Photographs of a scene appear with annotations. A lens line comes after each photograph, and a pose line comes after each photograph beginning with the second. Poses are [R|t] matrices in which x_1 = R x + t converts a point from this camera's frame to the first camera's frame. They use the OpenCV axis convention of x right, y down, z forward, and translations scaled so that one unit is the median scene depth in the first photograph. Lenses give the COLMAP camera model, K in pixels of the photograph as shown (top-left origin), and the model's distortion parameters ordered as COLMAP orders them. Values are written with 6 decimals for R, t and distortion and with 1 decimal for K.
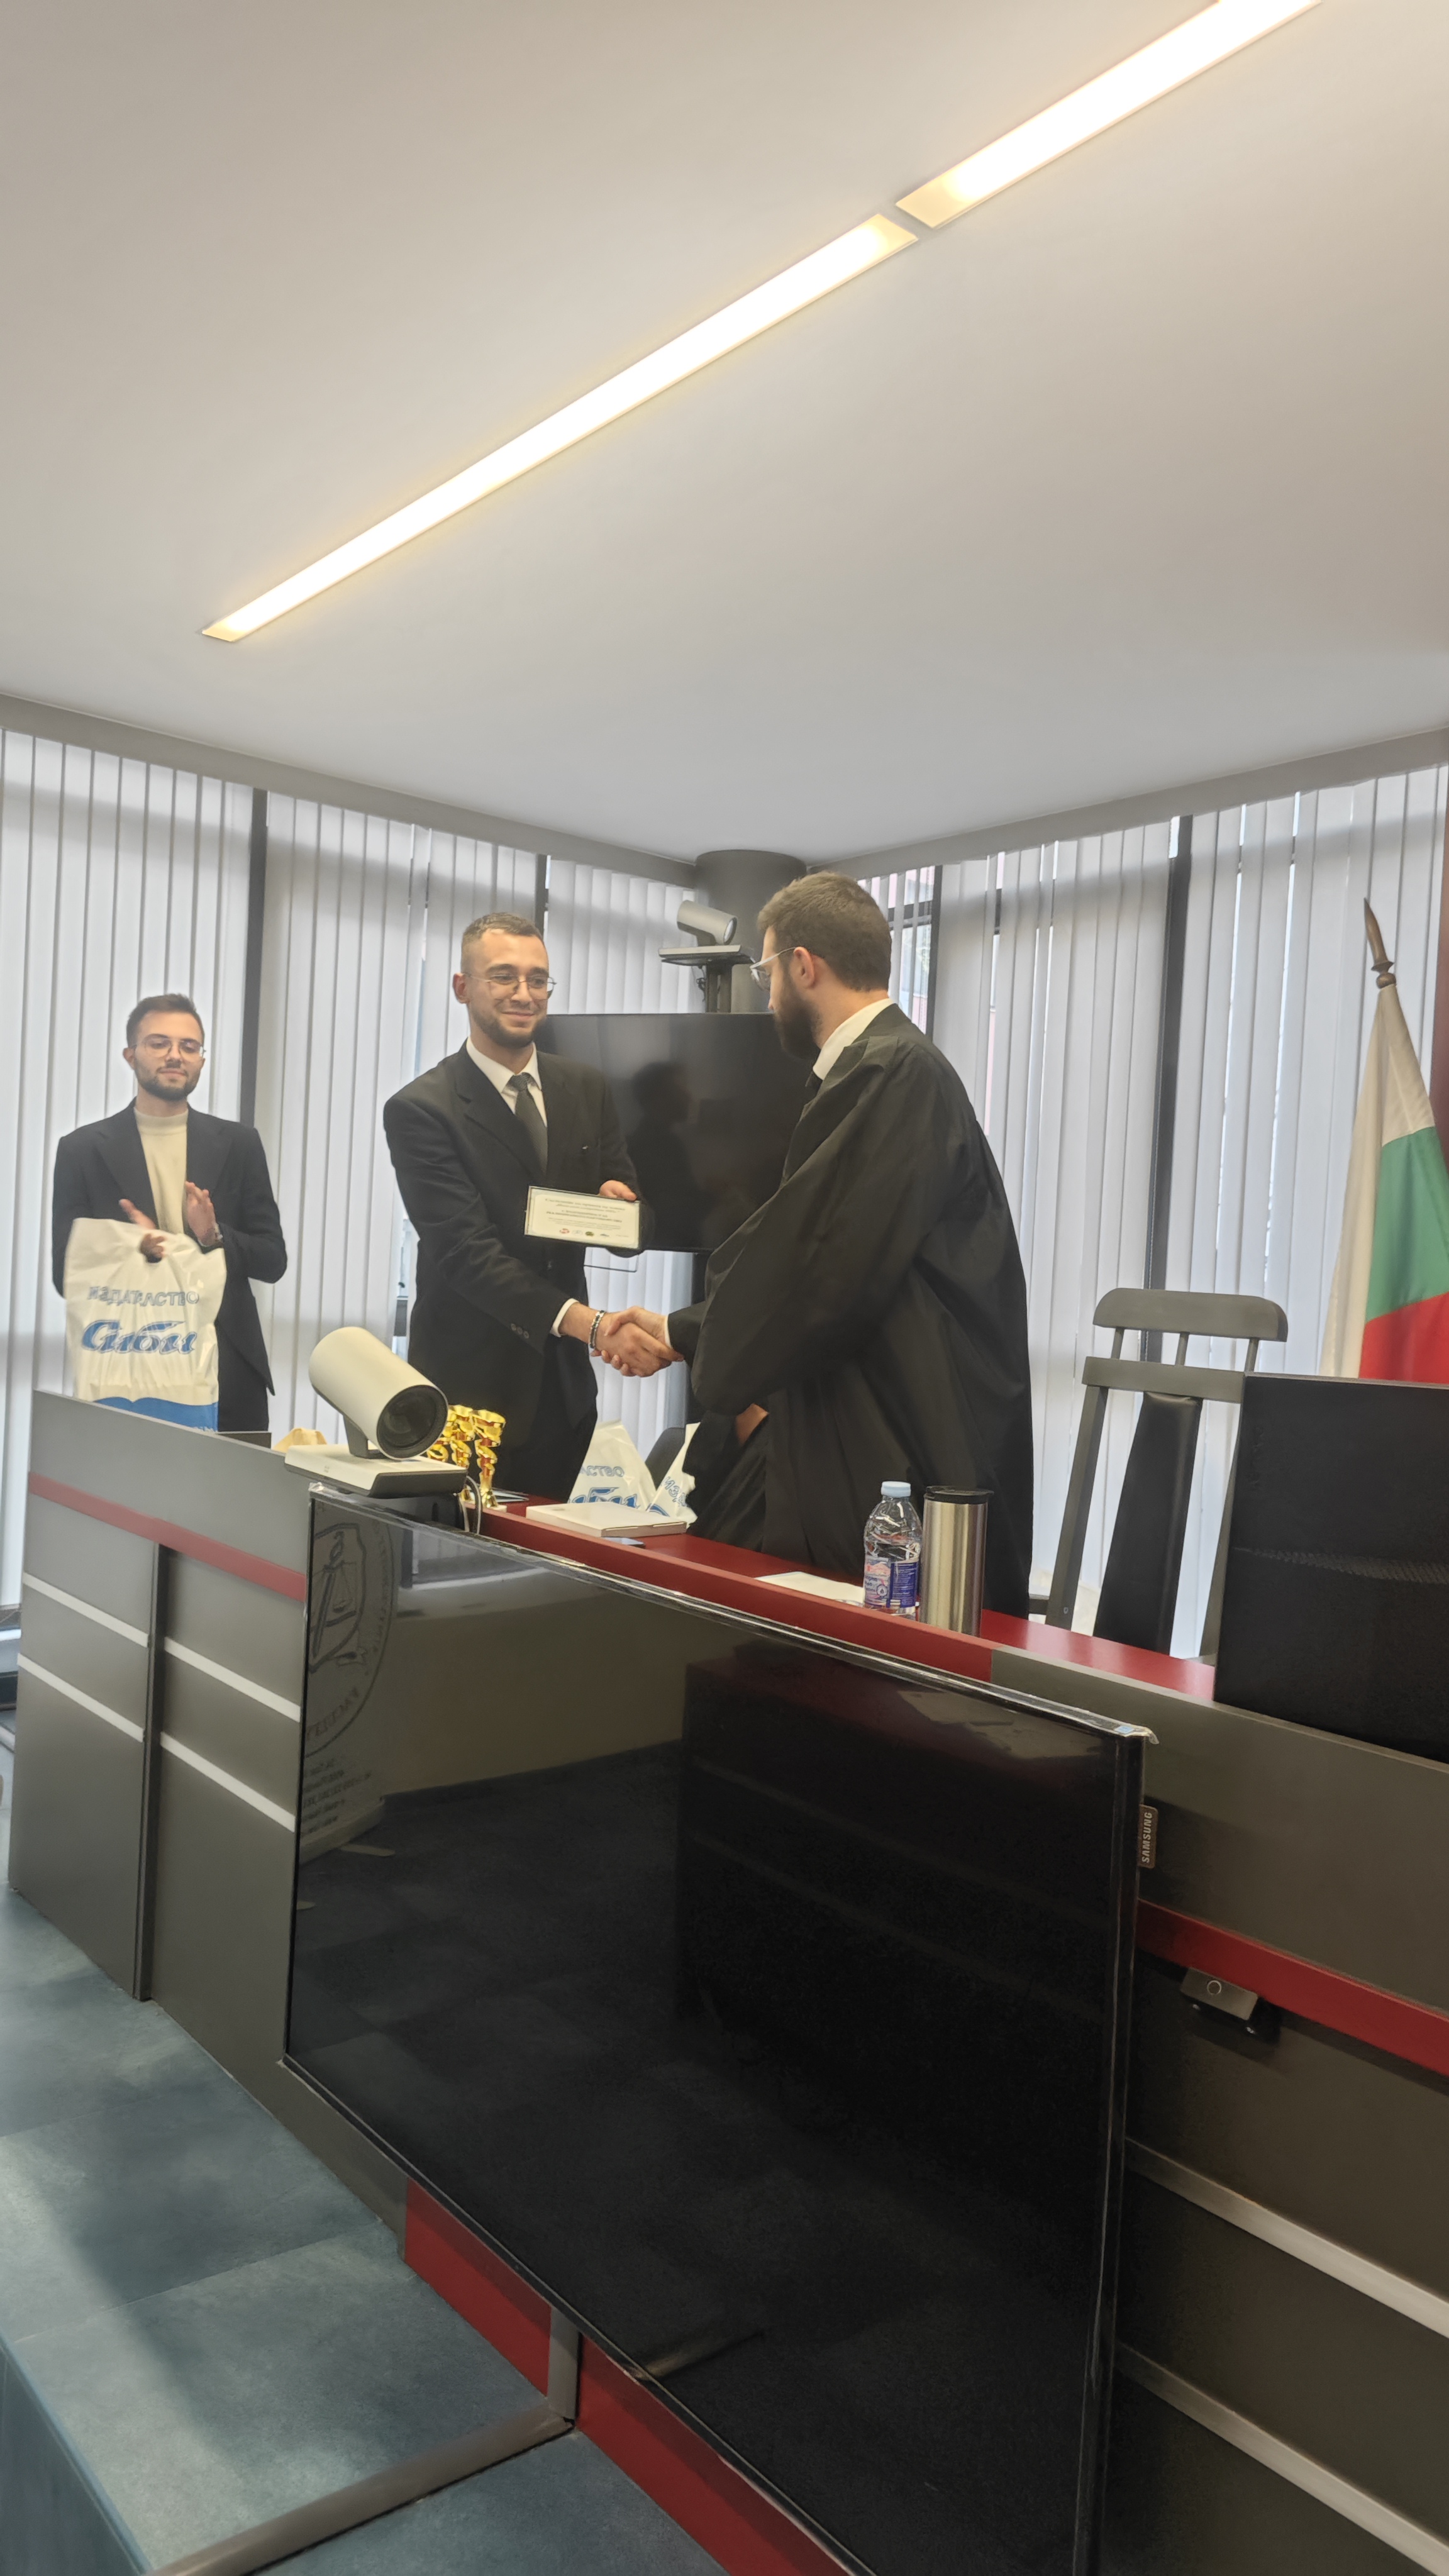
lens RADIAL K [[1726.1, 0, 724.5], [0, 1726.1, 1288.0], [0, 0, 1]] dist [0.042561, -0.026586]
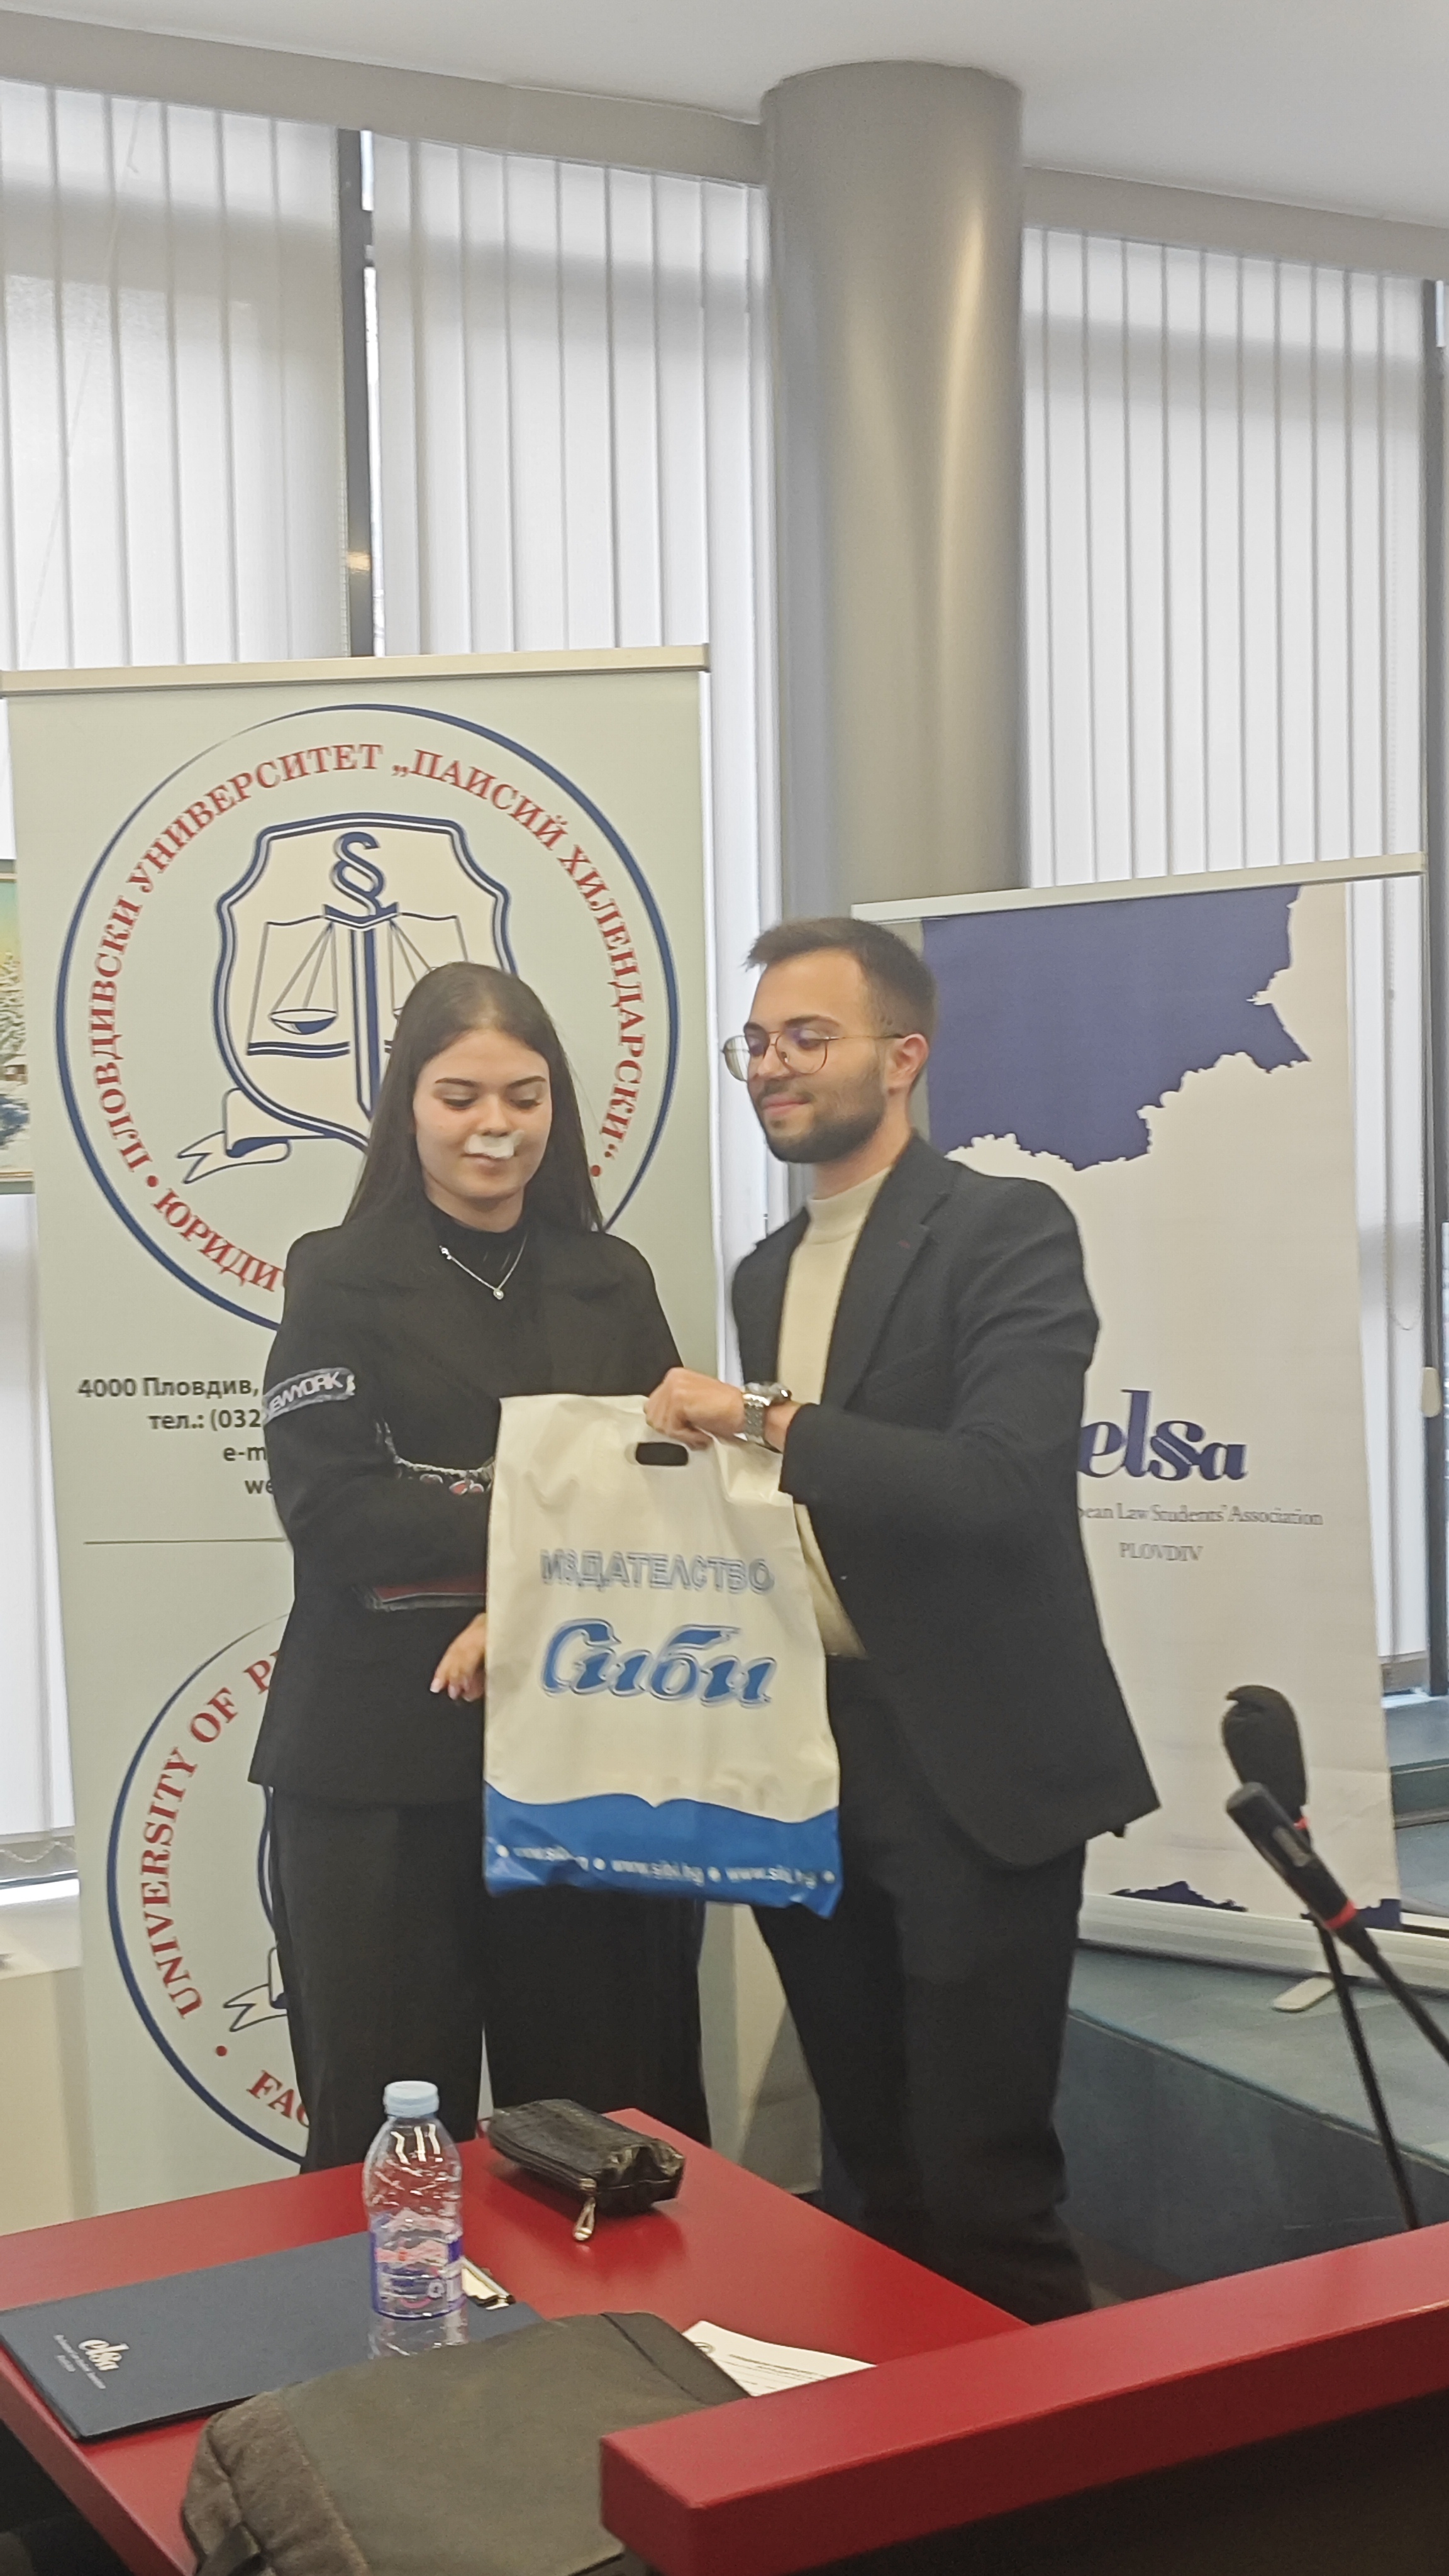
lens RADIAL K [[3192.5, 0, 671.6], [0, 3192.5, 1284.6], [0, 0, 1]] dist [-0.098080, 0.666086]
pose [[0.978768, -0.067058, -0.193693, -0.330179], [0.073158, 0.997019, 0.024502, 0.001102], [0.191472, -0.038152, 0.980756, -0.103044]]
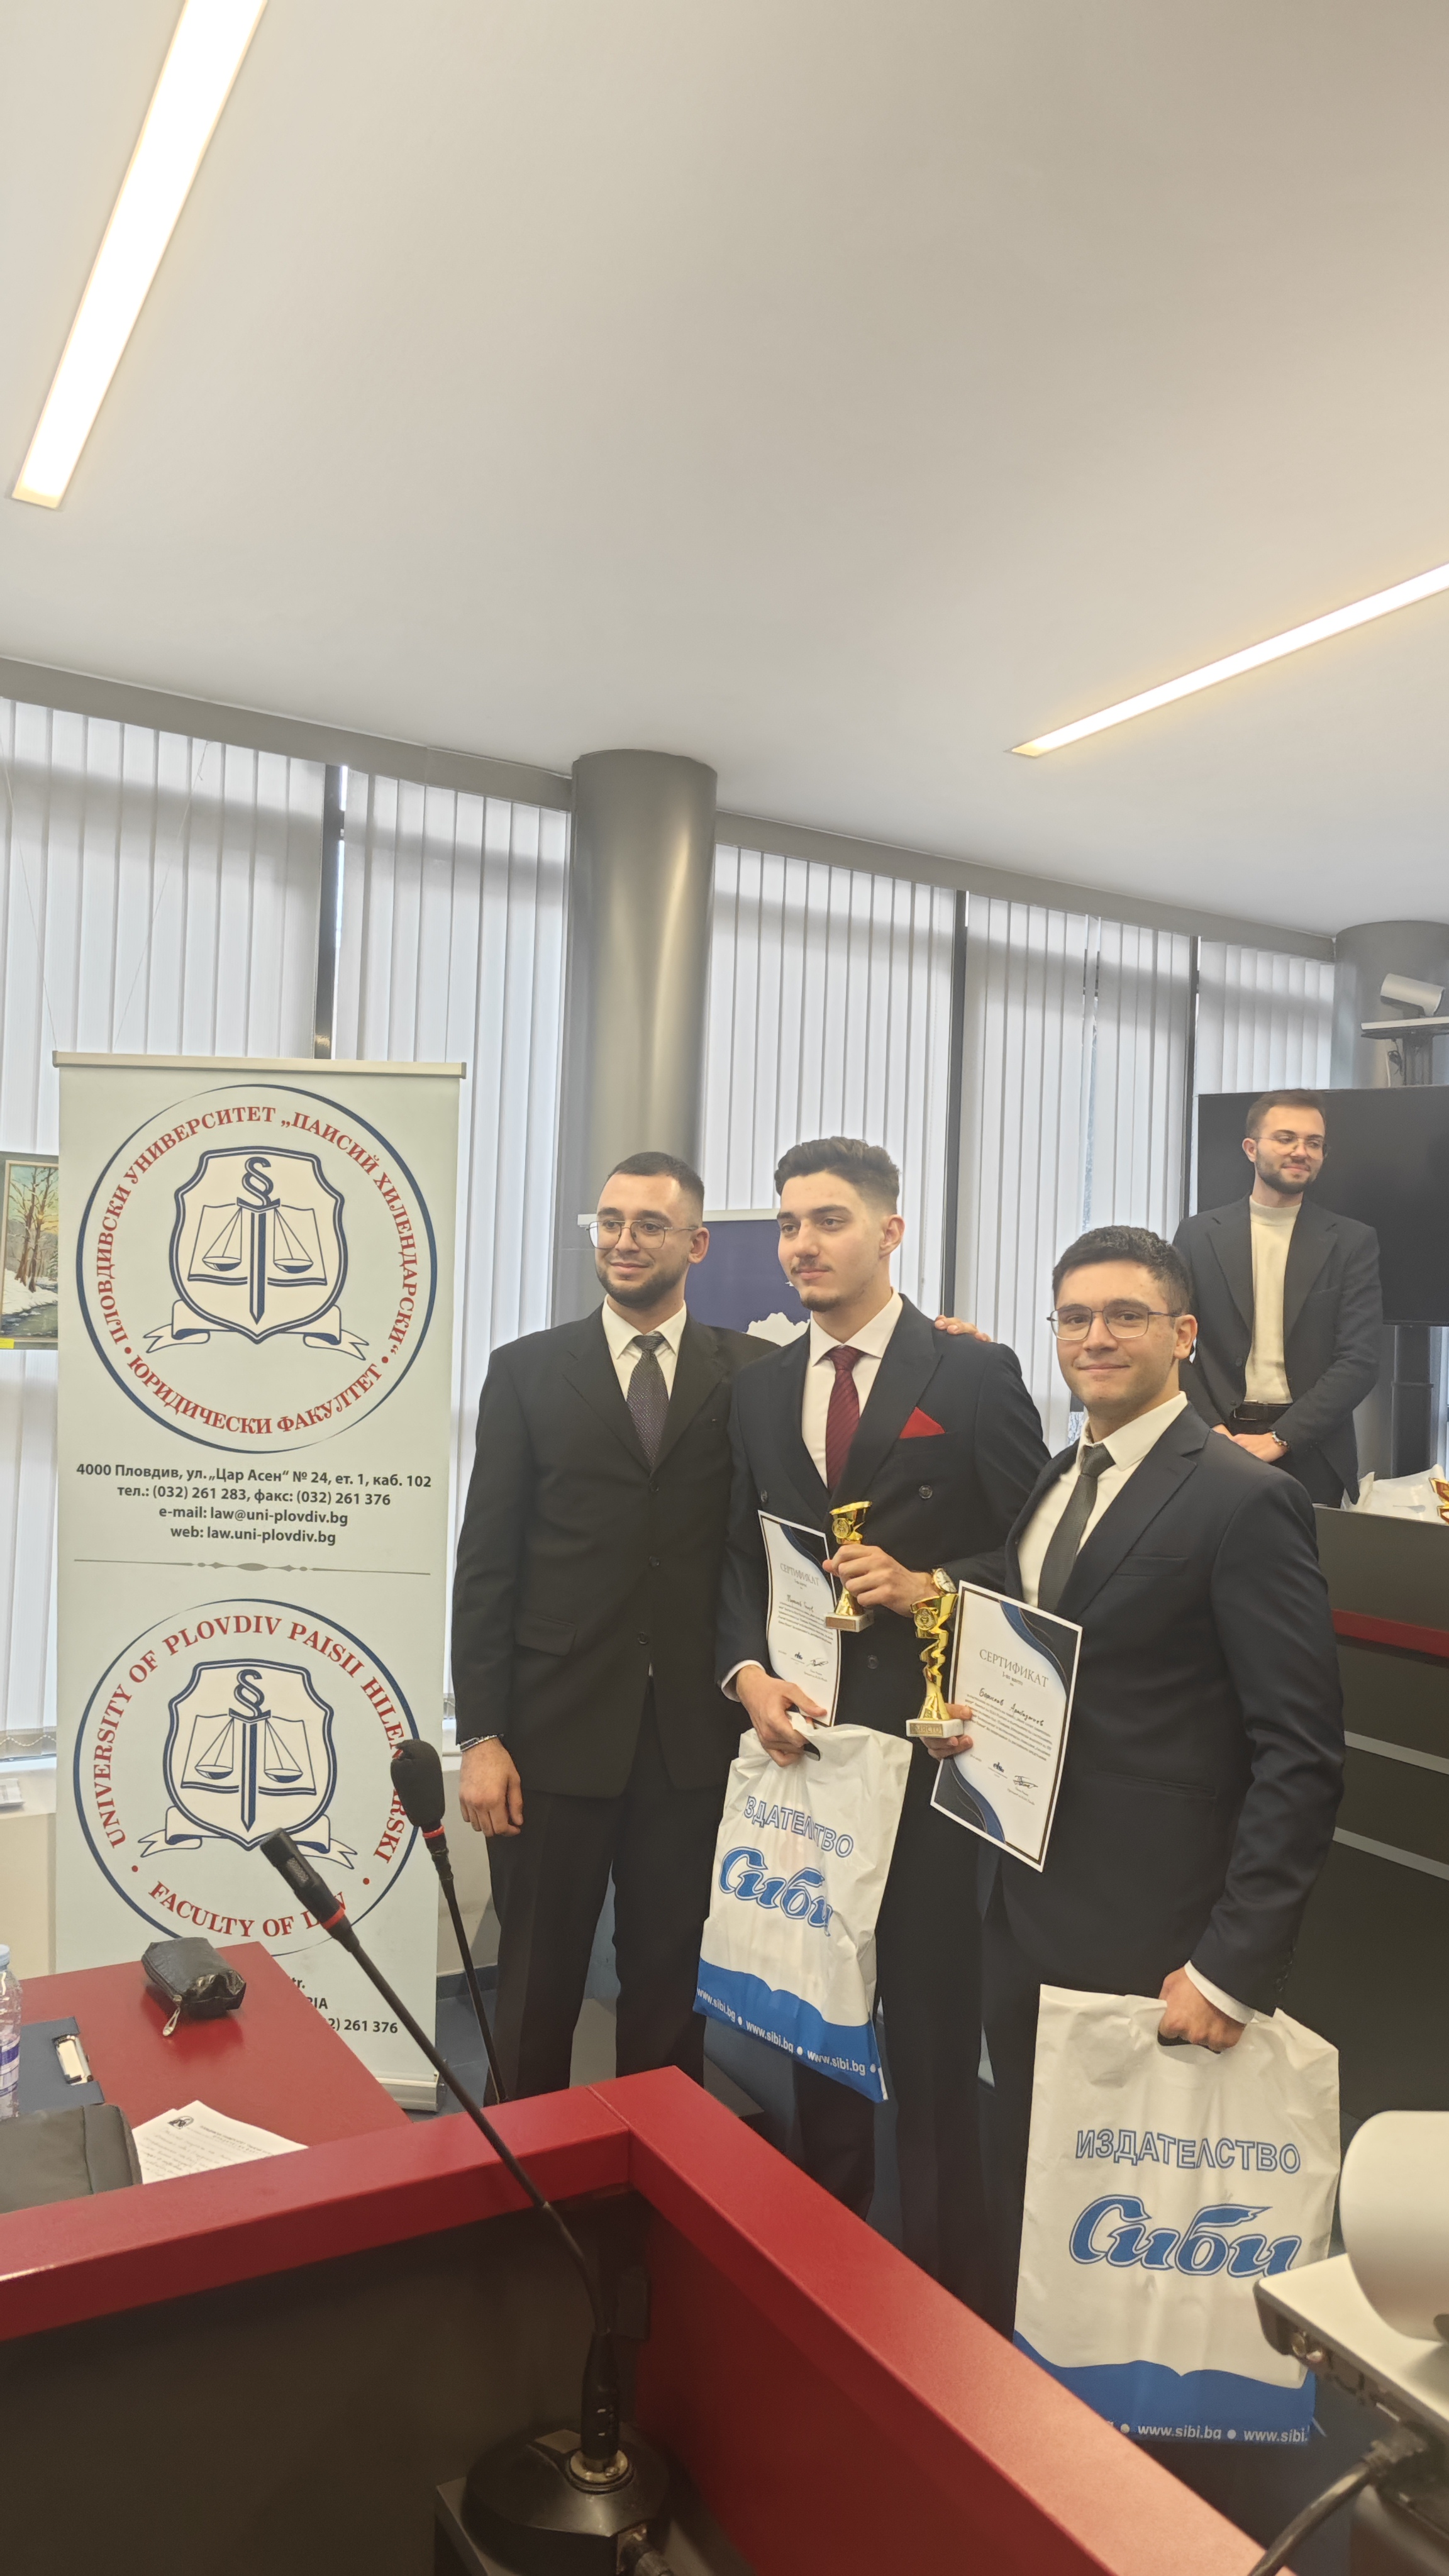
lens RADIAL K [[1726.1, 0, 724.5], [0, 1726.1, 1288.0], [0, 0, 1]] dist [0.042561, -0.026586]
pose [[0.987059, -0.020914, -0.158986, -0.246213], [0.014309, 0.998991, -0.042574, -0.005389], [0.159716, 0.039748, 0.986363, -0.046795]]
